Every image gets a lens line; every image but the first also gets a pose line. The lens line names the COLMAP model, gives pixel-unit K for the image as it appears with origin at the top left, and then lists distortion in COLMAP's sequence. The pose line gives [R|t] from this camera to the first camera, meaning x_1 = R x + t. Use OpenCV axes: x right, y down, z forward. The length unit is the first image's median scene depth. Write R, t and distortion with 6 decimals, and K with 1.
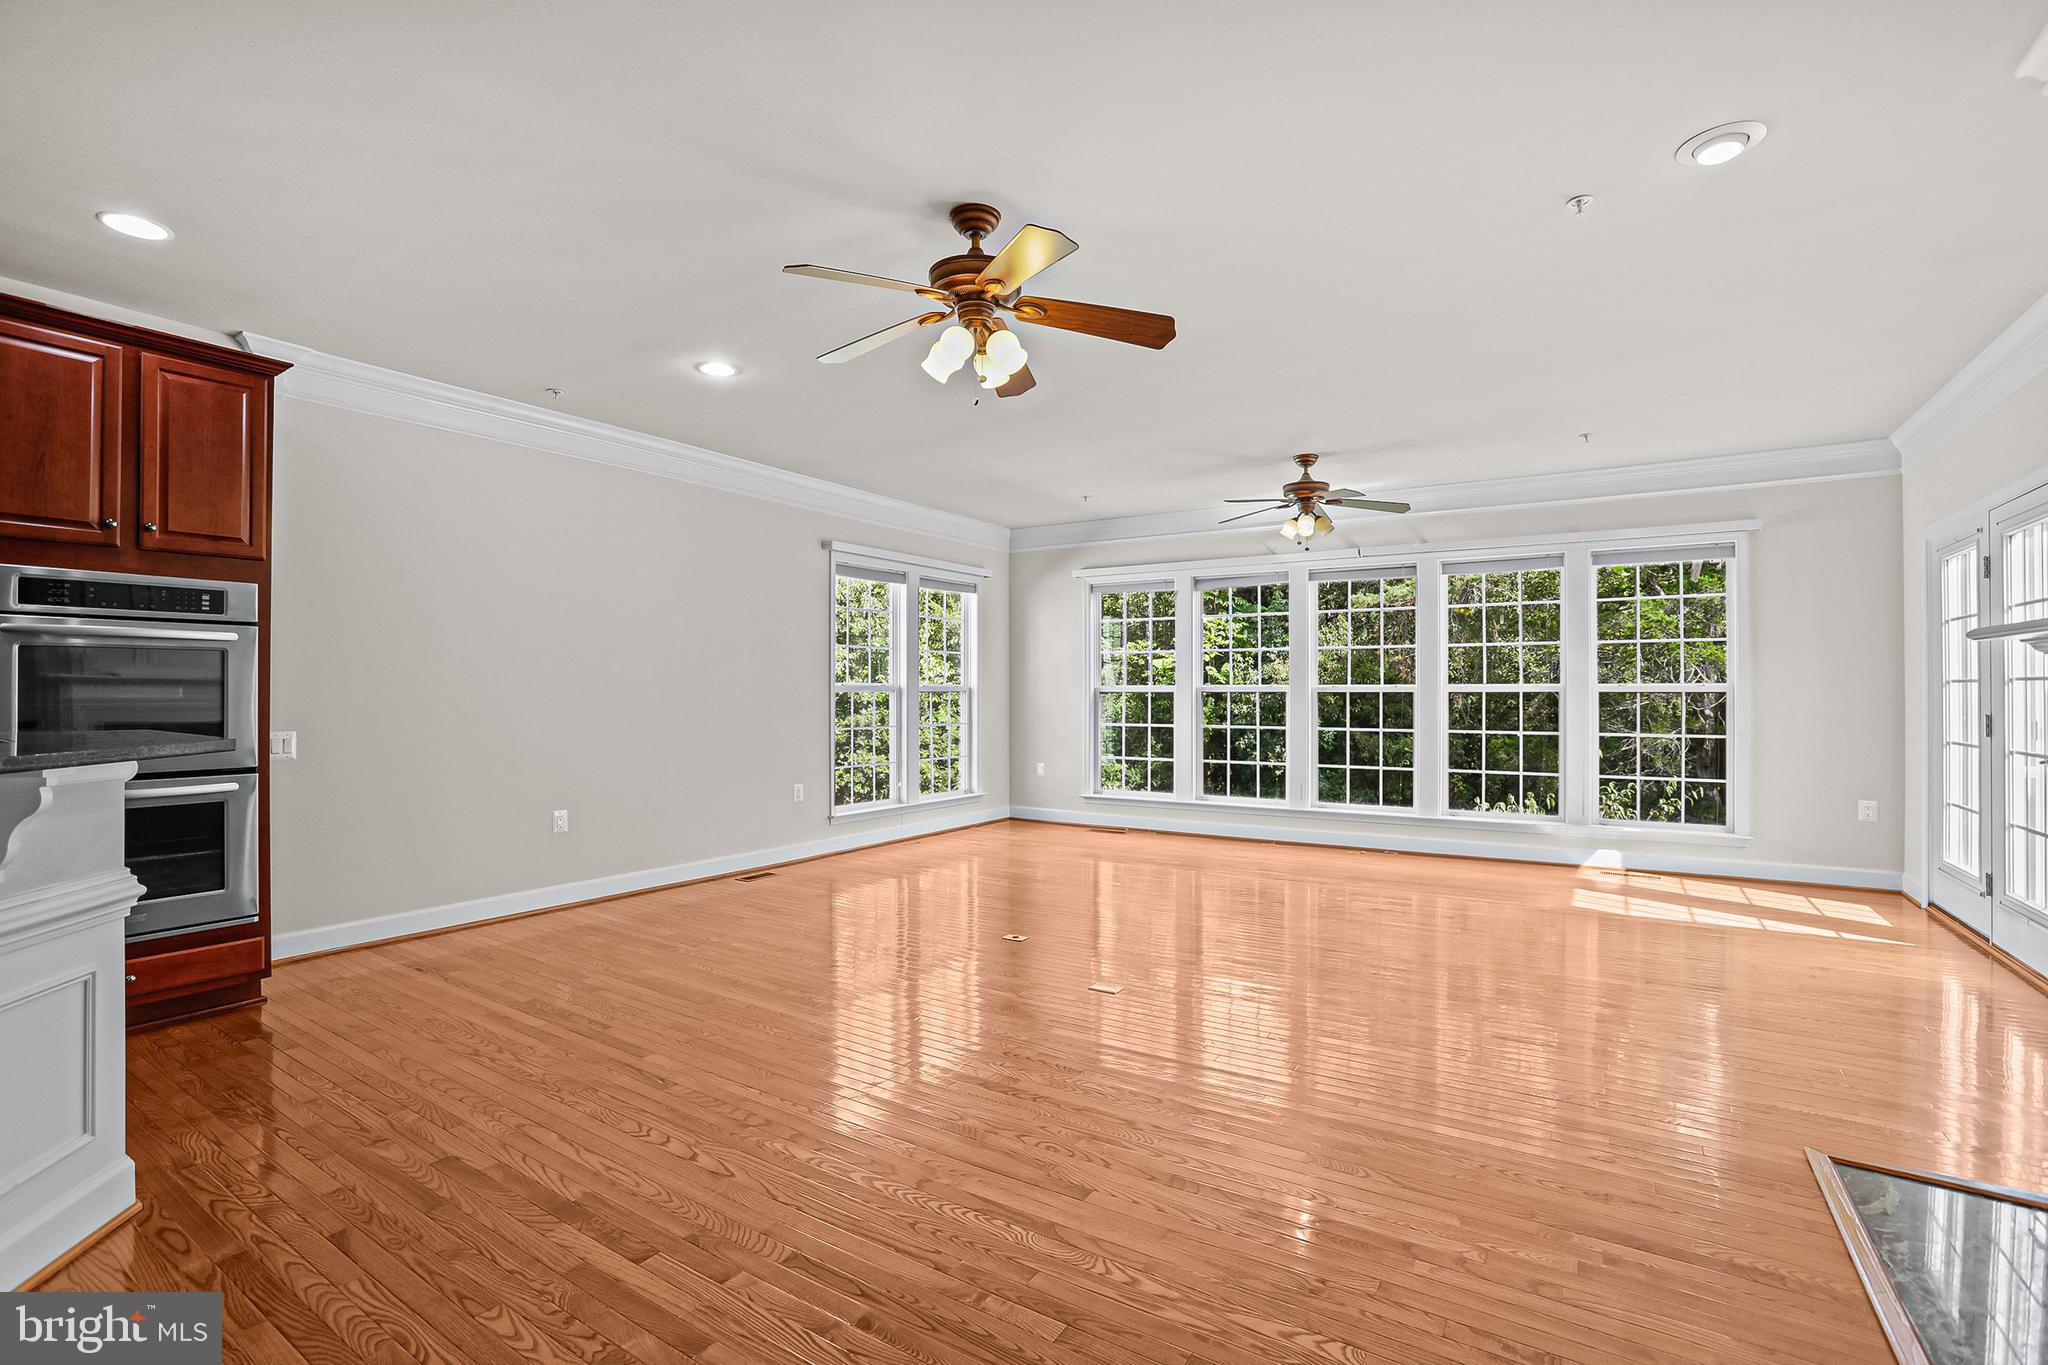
lens RADIAL K [[932.3, 0, 1013.7], [0, 932.3, 680.8], [0, 0, 1]] dist [-0.073017, 0.025018]
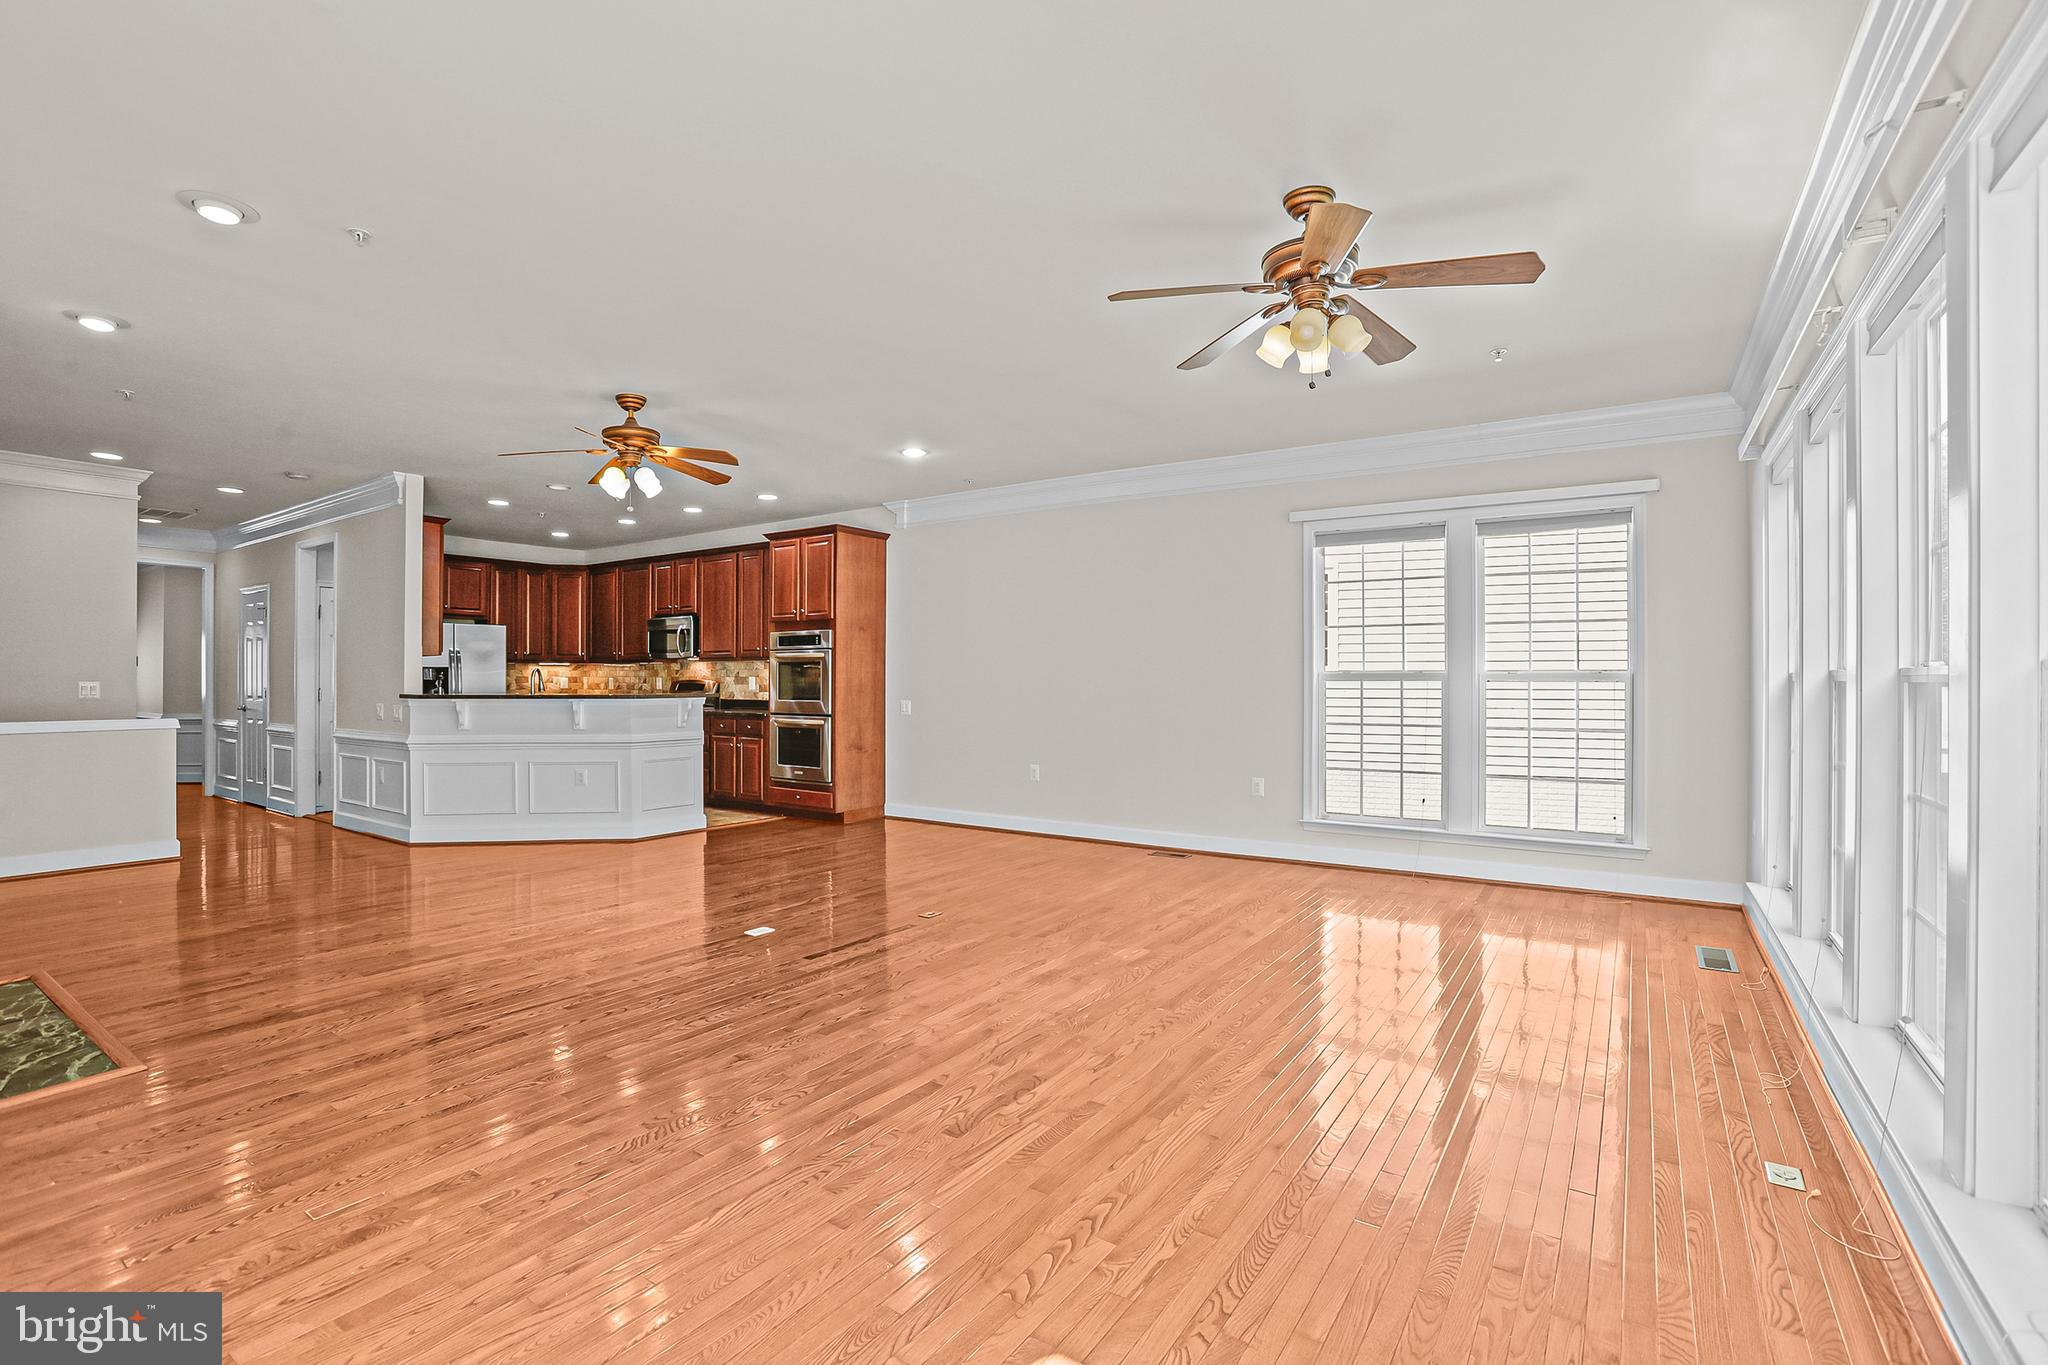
lens RADIAL K [[932.3, 0, 1013.7], [0, 932.3, 680.8], [0, 0, 1]] dist [-0.073017, 0.025018]
pose [[-0.025344, -0.000983, -0.999678, 0.799717], [0.007407, 0.999972, -0.001171, 0.011582], [0.999651, -0.007434, -0.025336, 0.857049]]
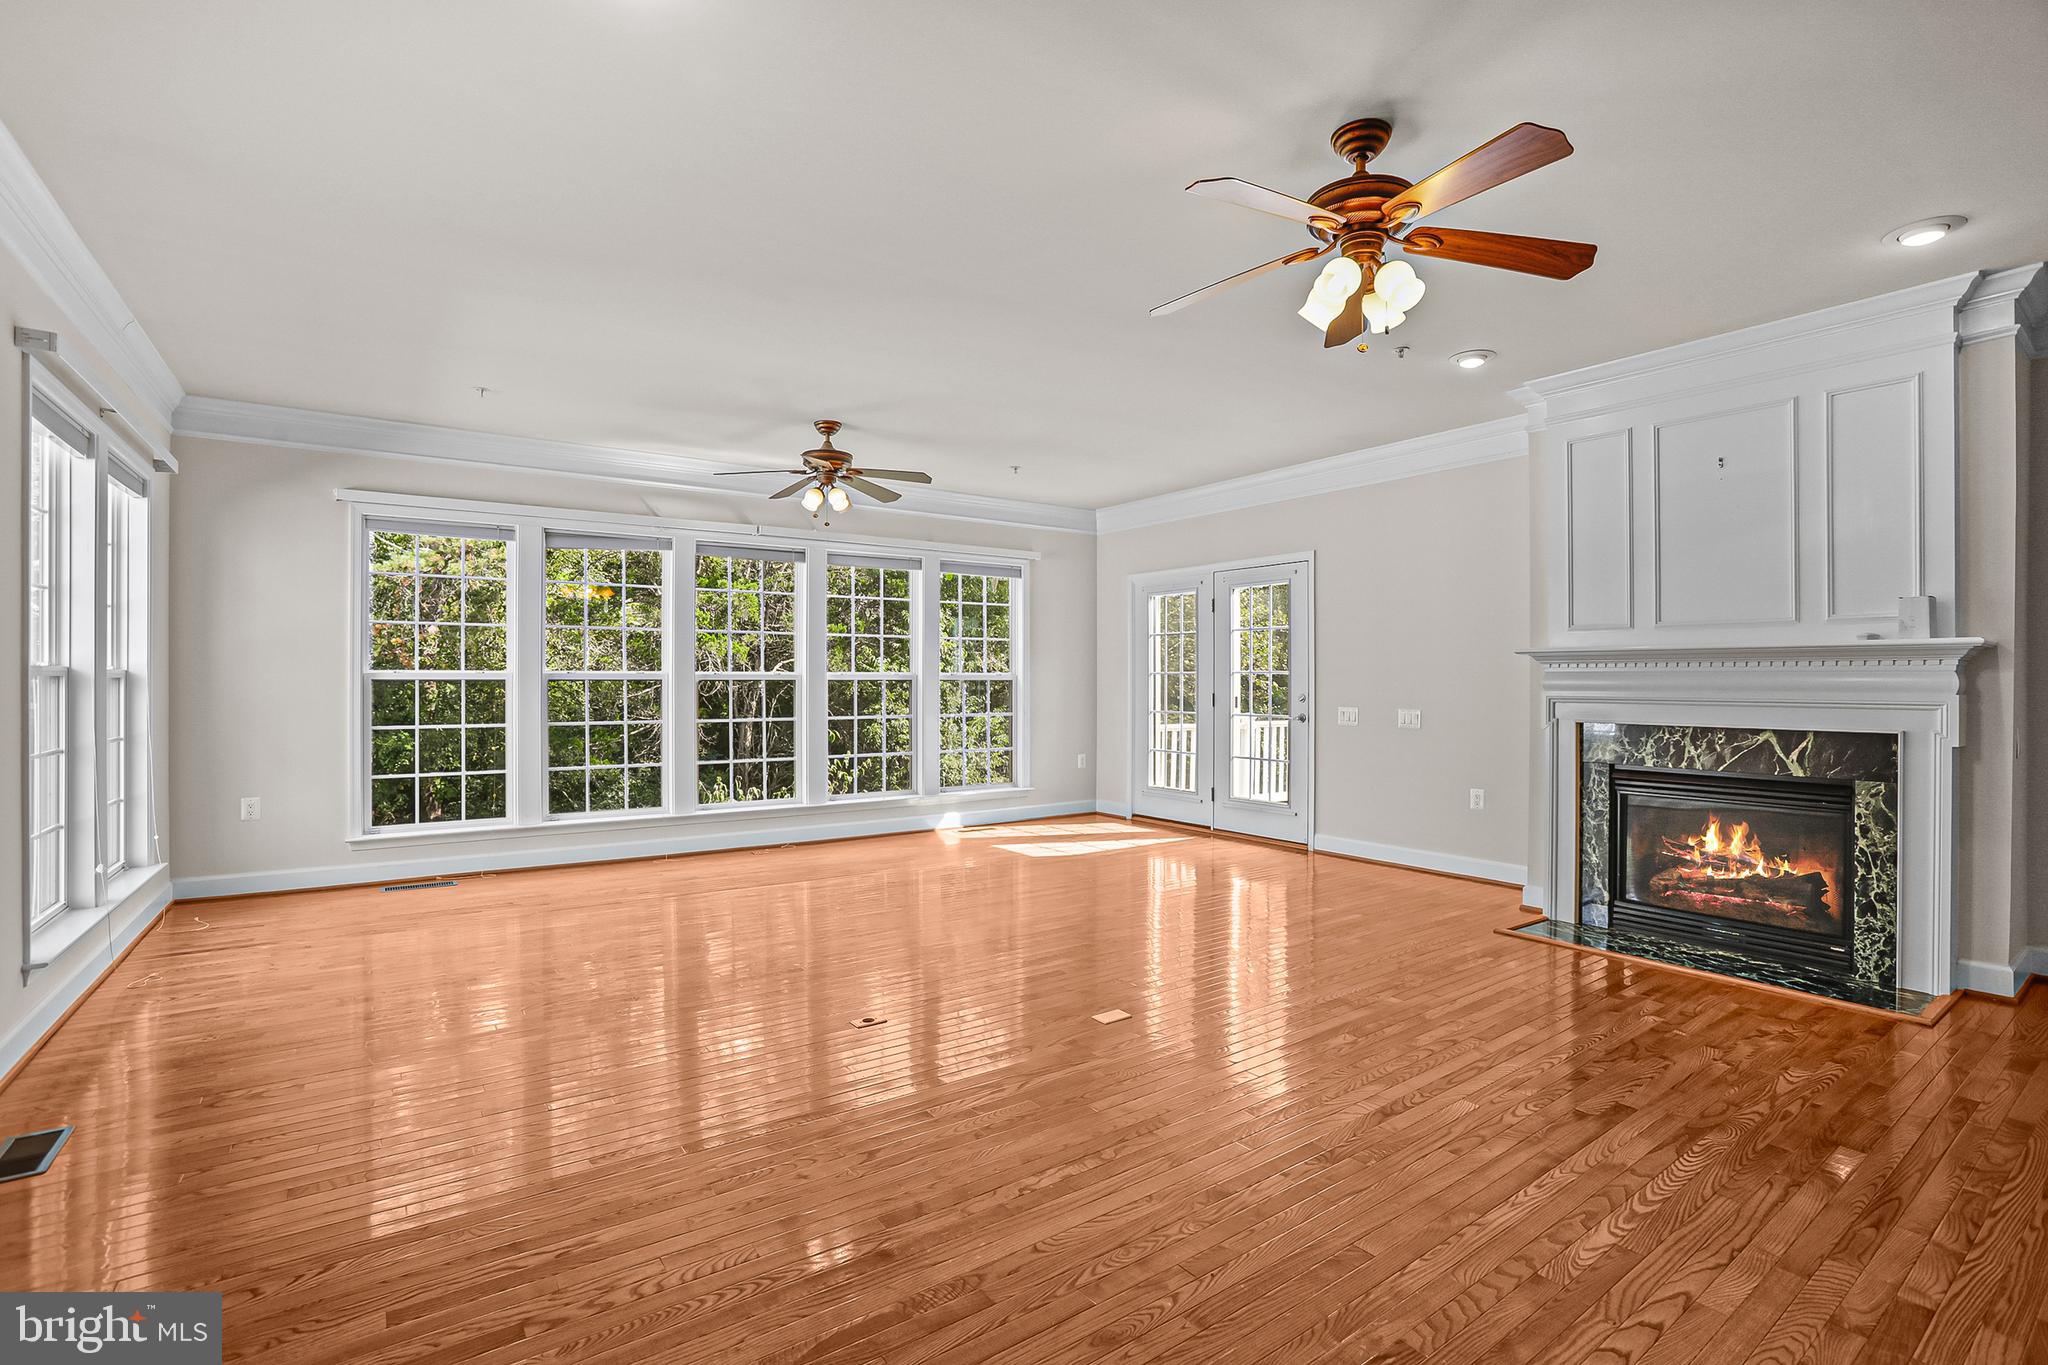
lens RADIAL K [[932.3, 0, 1013.7], [0, 932.3, 680.8], [0, 0, 1]] dist [-0.073017, 0.025018]
pose [[0.372056, -0.001961, 0.928208, -0.472464], [-0.010070, 0.999930, 0.006149, 0.006373], [-0.928156, -0.011635, 0.372010, 0.482460]]
